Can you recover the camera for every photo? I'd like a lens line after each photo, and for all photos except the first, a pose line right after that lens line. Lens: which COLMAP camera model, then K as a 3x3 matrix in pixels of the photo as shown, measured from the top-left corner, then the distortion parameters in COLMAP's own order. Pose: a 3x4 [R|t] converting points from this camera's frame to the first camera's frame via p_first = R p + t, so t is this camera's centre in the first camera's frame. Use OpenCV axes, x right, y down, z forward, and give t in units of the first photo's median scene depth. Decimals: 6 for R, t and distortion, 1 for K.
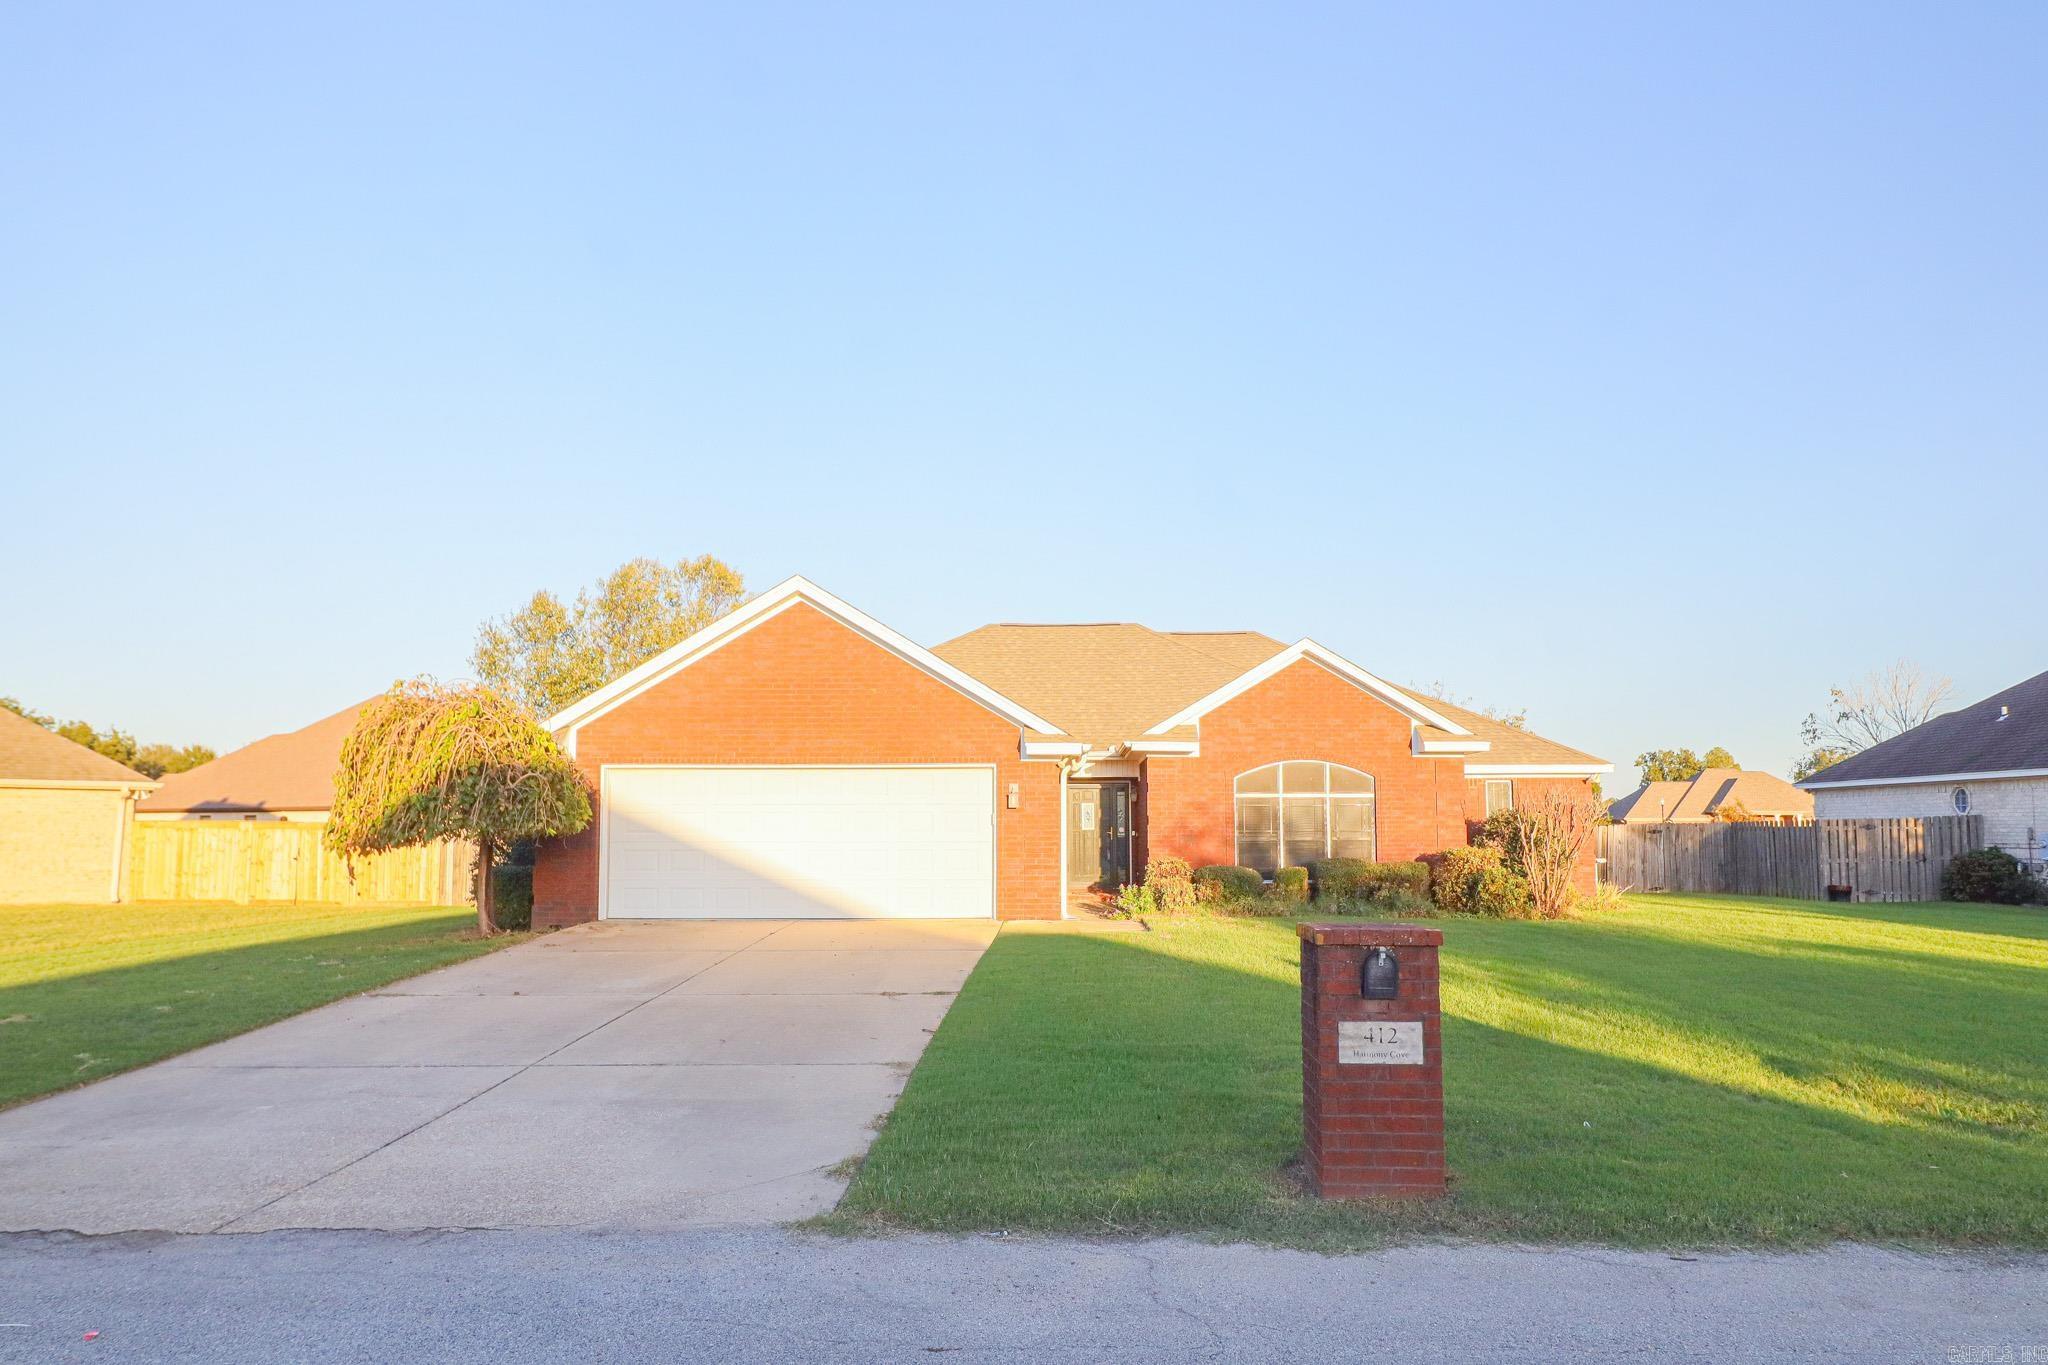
lens RADIAL K [[1424.1, 0, 1024.0], [0, 1424.1, 682.5], [0, 0, 1]] dist [0.012145, -0.002691]
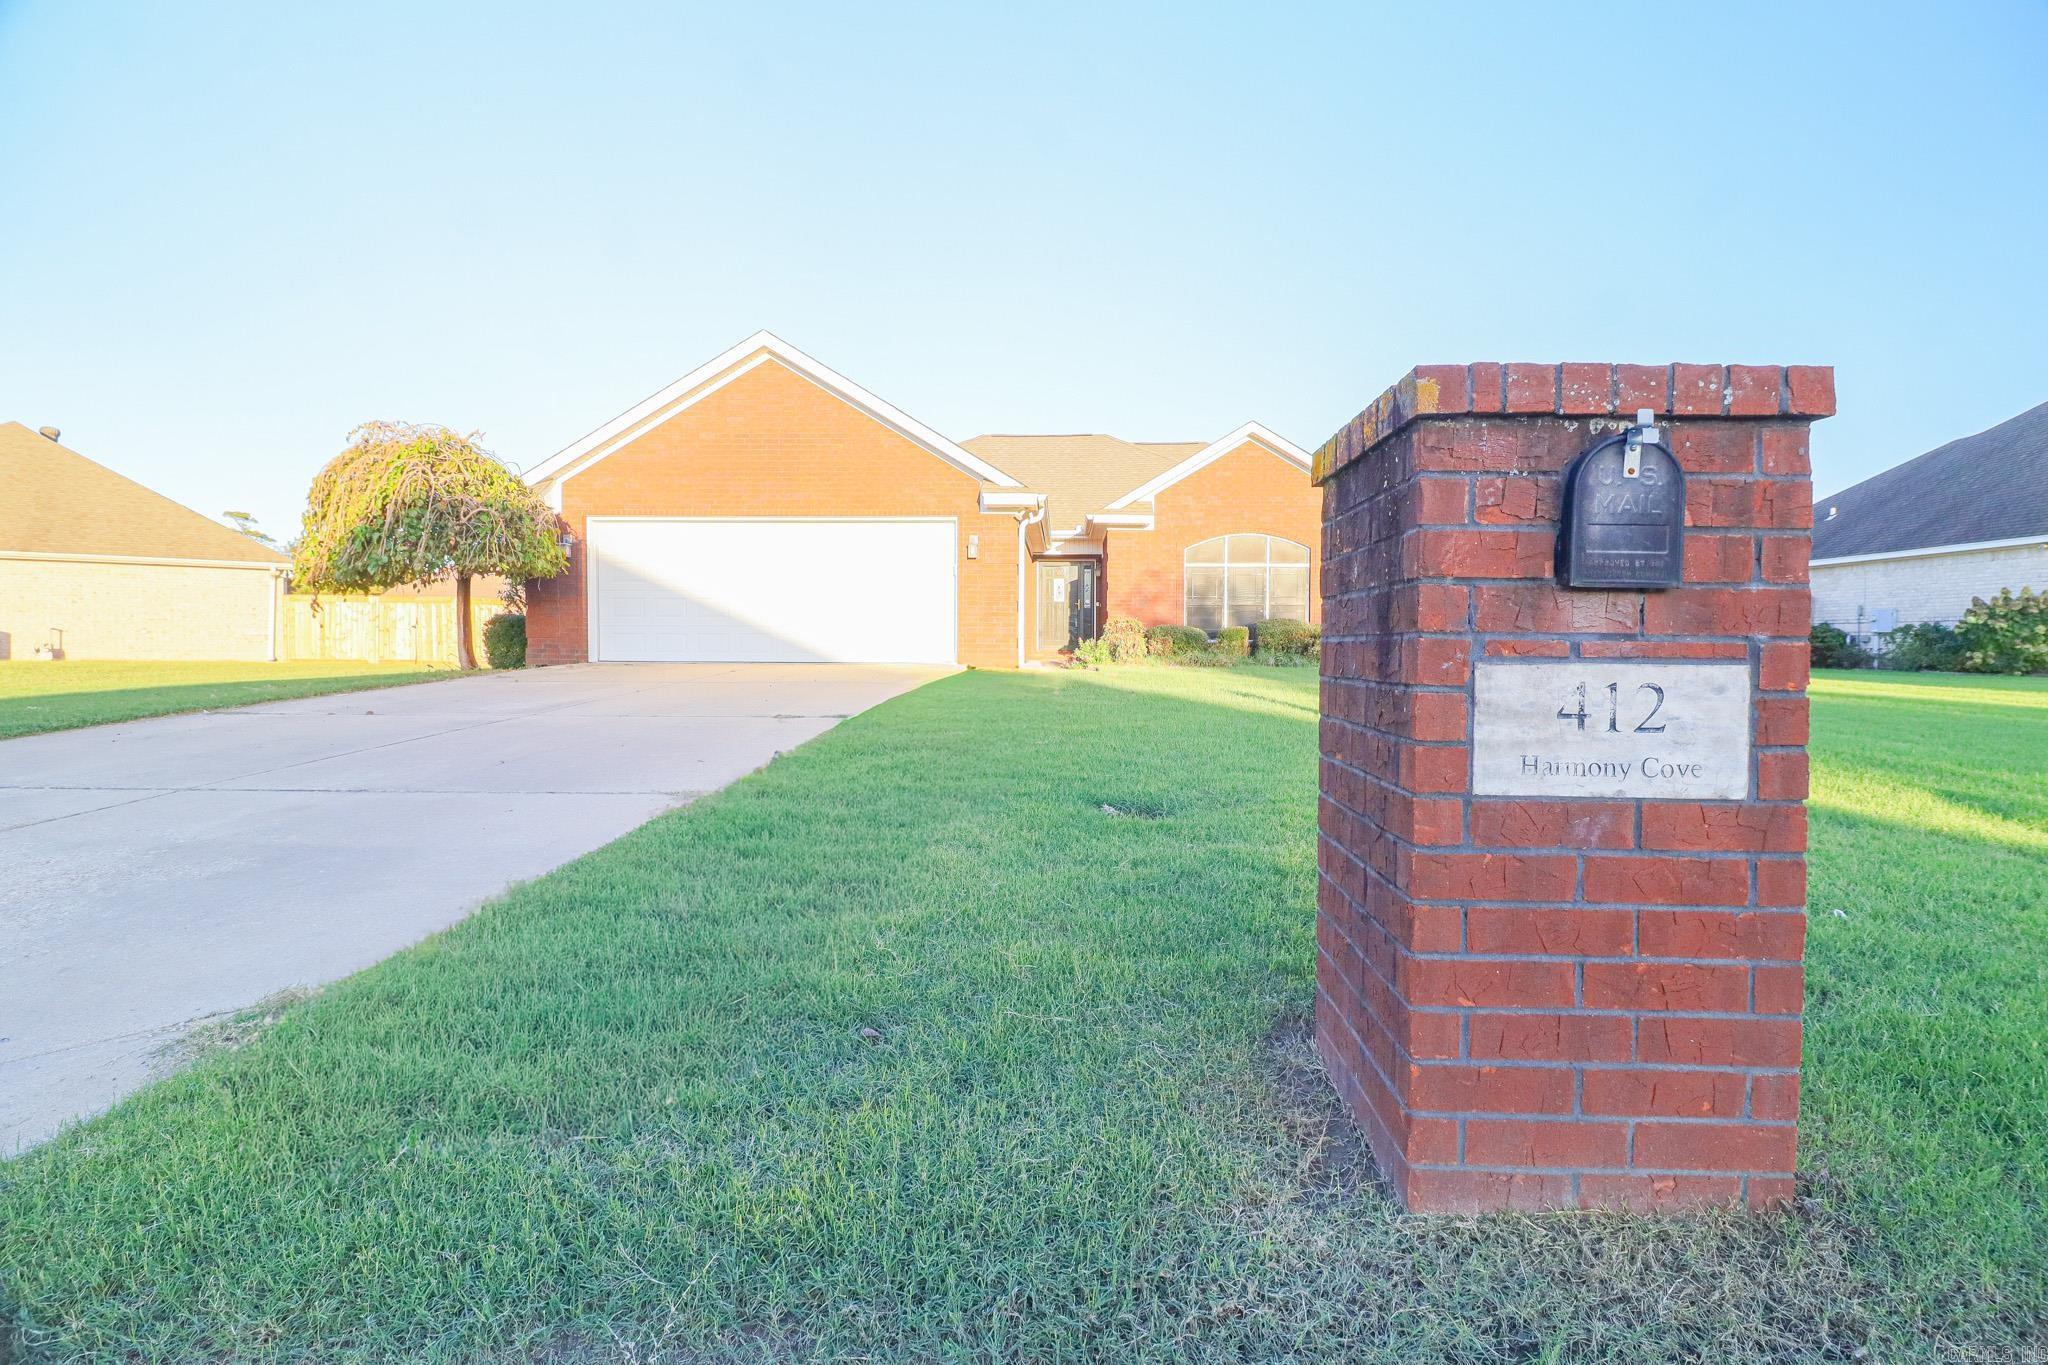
lens RADIAL K [[979.4, 0, 1031.6], [0, 979.4, 643.2], [0, 0, 1]] dist [-0.003115, -0.000343]
pose [[0.999918, 0.006679, -0.010957, 0.043428], [-0.005487, 0.994406, 0.105483, 0.072866], [0.011600, -0.105414, 0.994361, 0.271281]]
